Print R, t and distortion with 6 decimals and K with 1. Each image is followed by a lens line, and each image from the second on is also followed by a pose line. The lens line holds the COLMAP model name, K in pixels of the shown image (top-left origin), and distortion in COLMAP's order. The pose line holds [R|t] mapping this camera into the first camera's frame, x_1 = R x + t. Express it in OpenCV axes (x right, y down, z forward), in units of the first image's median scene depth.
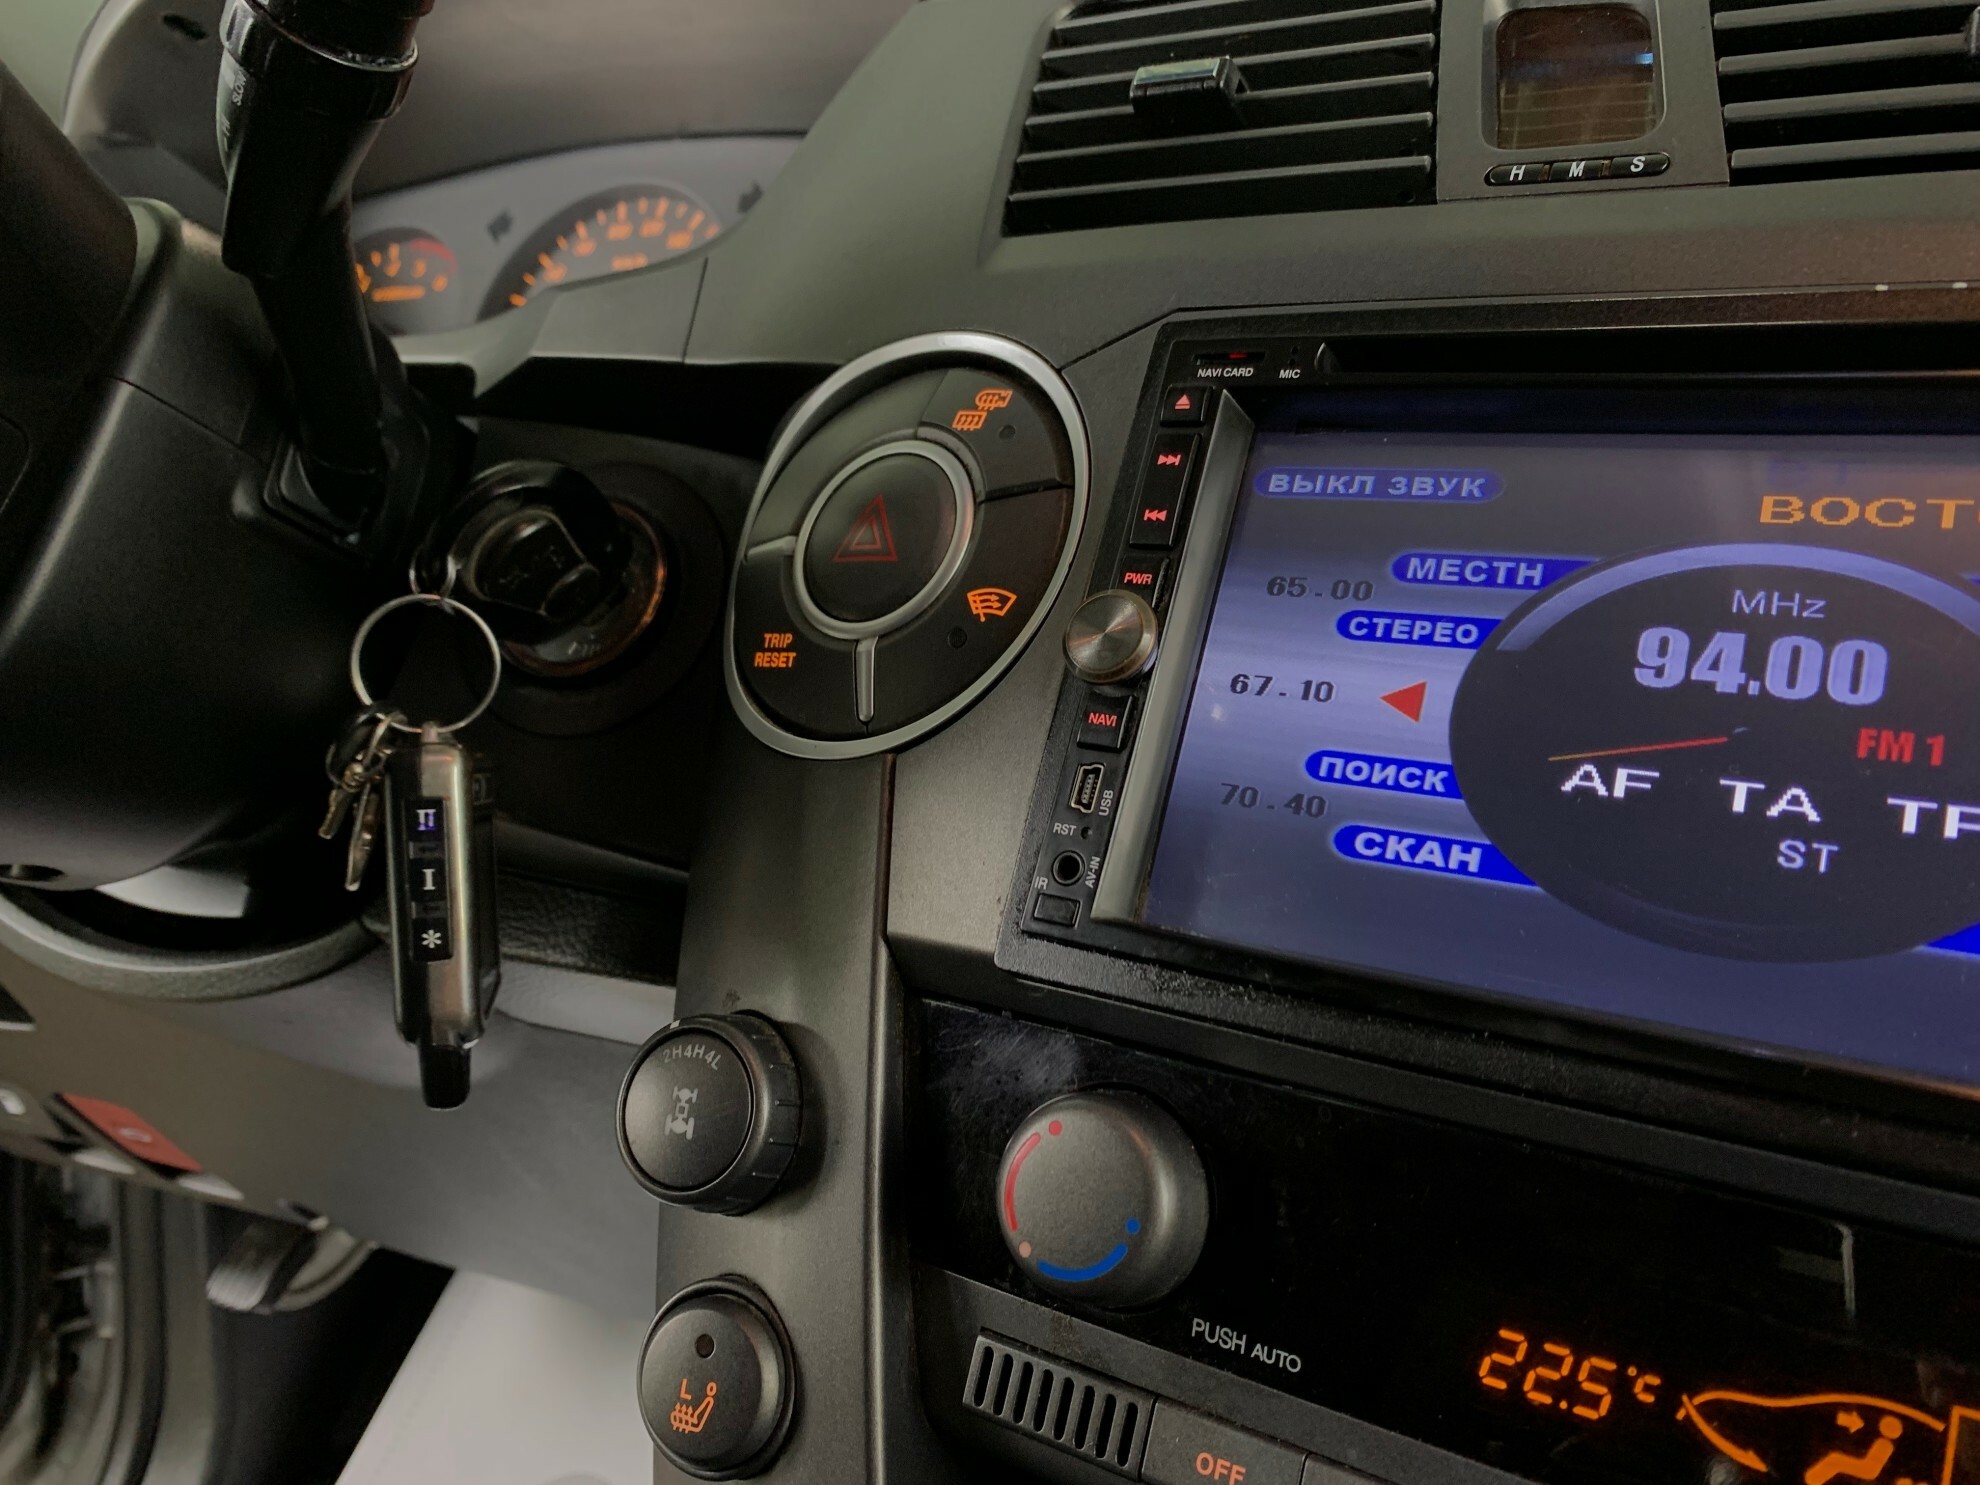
lens RADIAL K [[1527.9, 0, 990.0], [0, 1527.9, 742.5], [0, 0, 1]] dist [-0.011522, -0.005431]
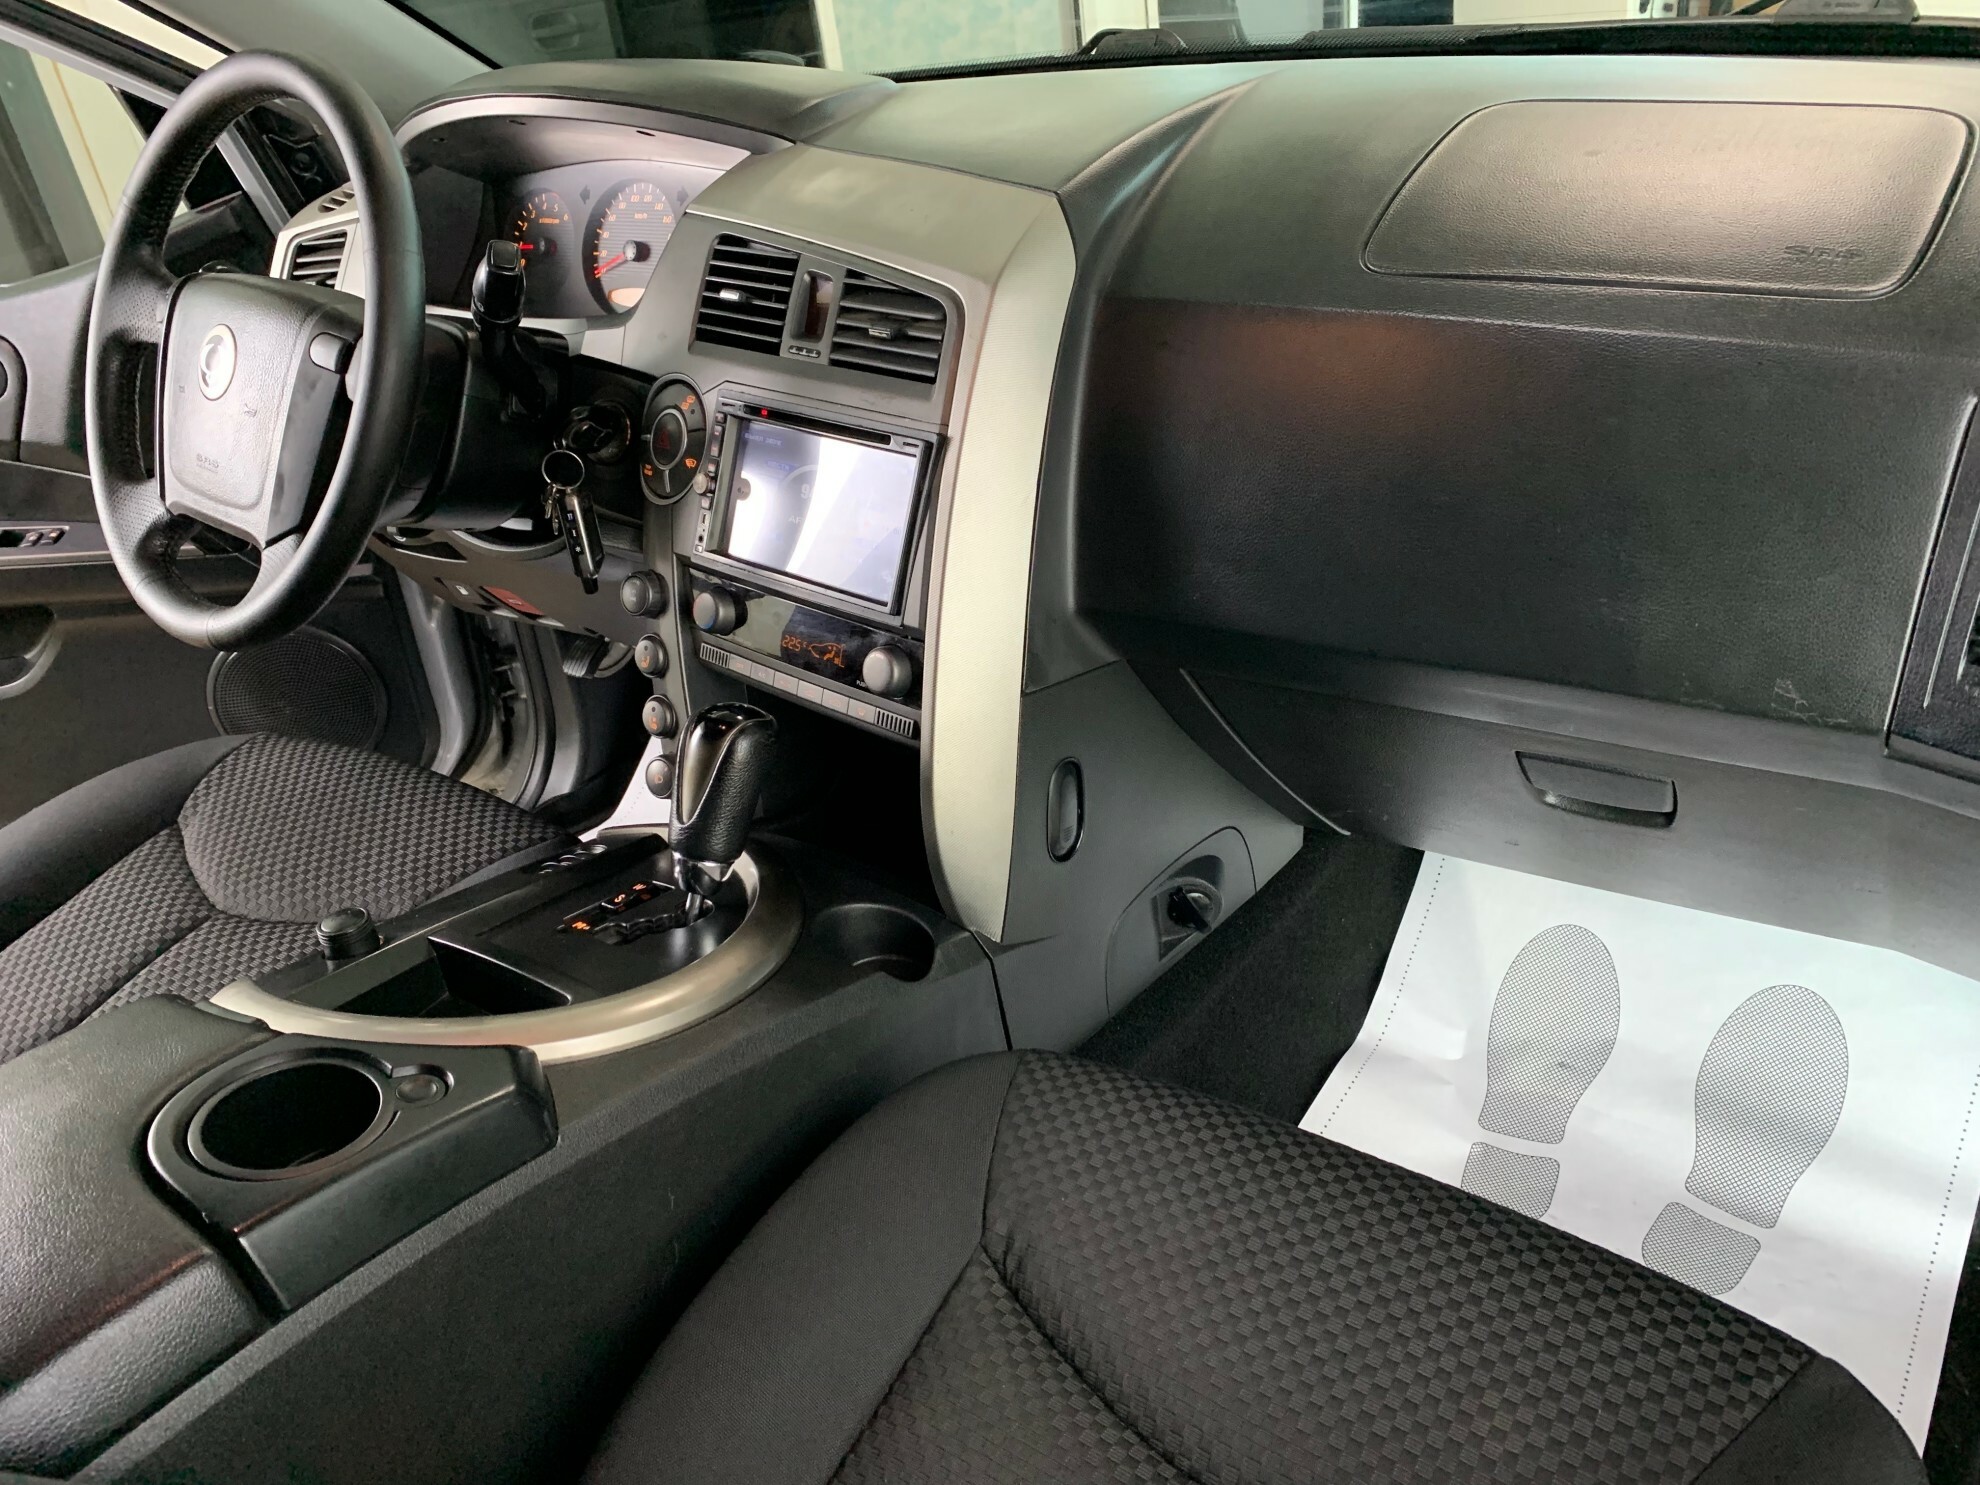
lens RADIAL K [[1548.8, 0, 1062.9], [0, 1548.8, 727.2], [0, 0, 1]] dist [-0.002309, -0.004221]
pose [[0.985342, -0.025703, -0.168642, 1.739751], [0.083498, 0.934735, 0.345397, -0.821479], [0.148758, -0.354416, 0.923180, -2.992392]]
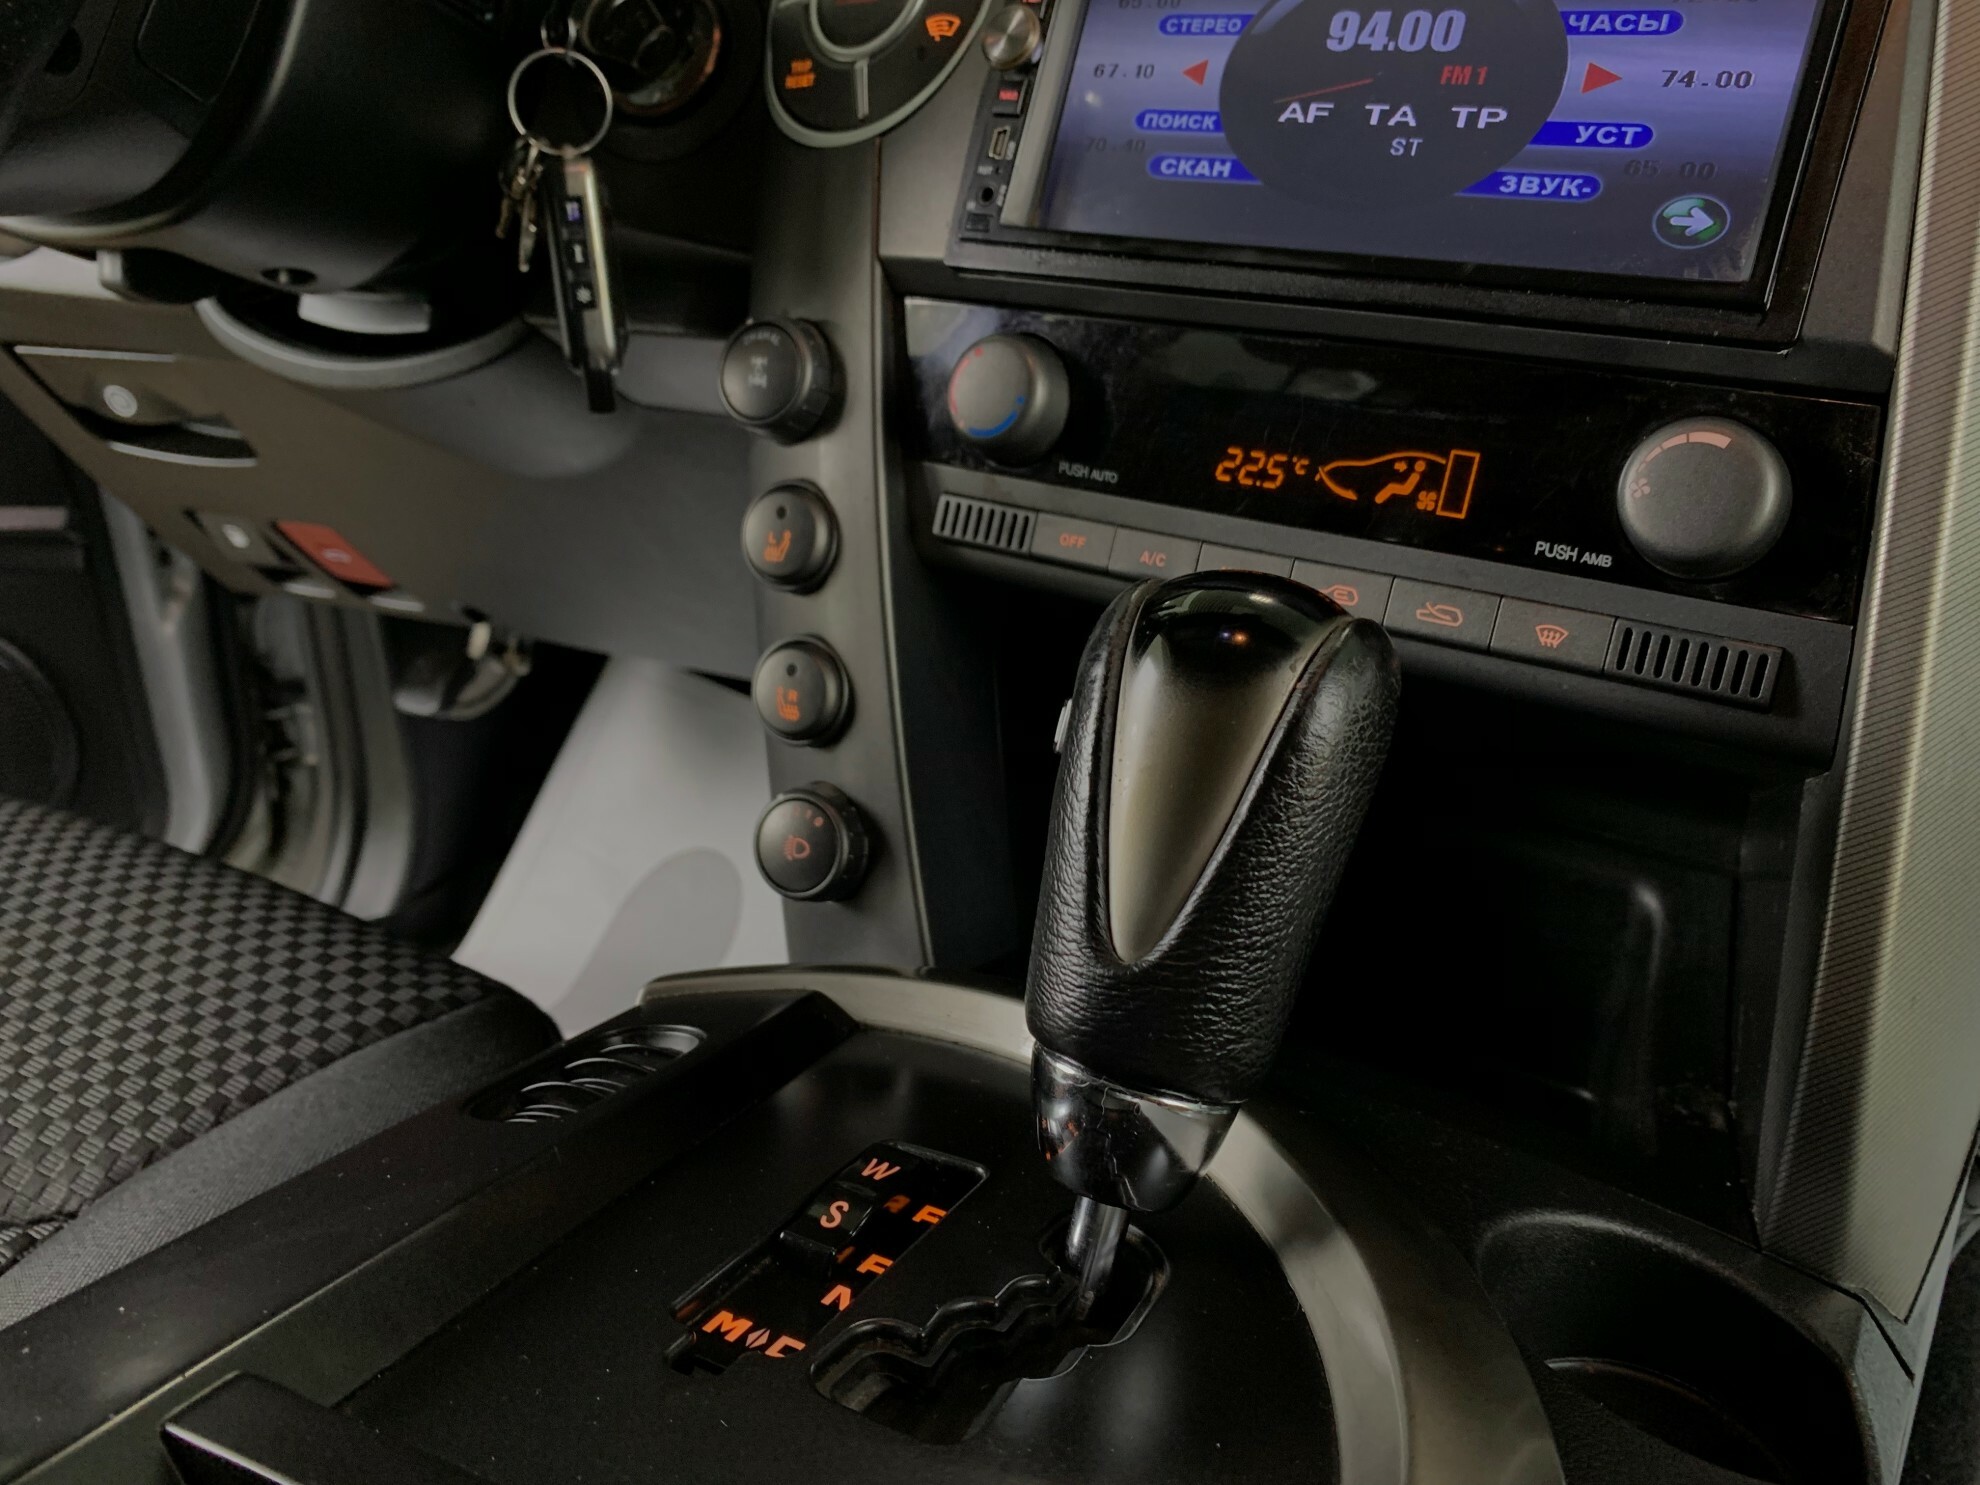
lens RADIAL K [[1527.9, 0, 990.0], [0, 1527.9, 742.5], [0, 0, 1]] dist [-0.011522, -0.005431]
pose [[0.998934, -0.013208, -0.044226, 0.114815], [0.024663, 0.962665, 0.269570, 0.200334], [0.039015, -0.270374, 0.961965, -0.680823]]
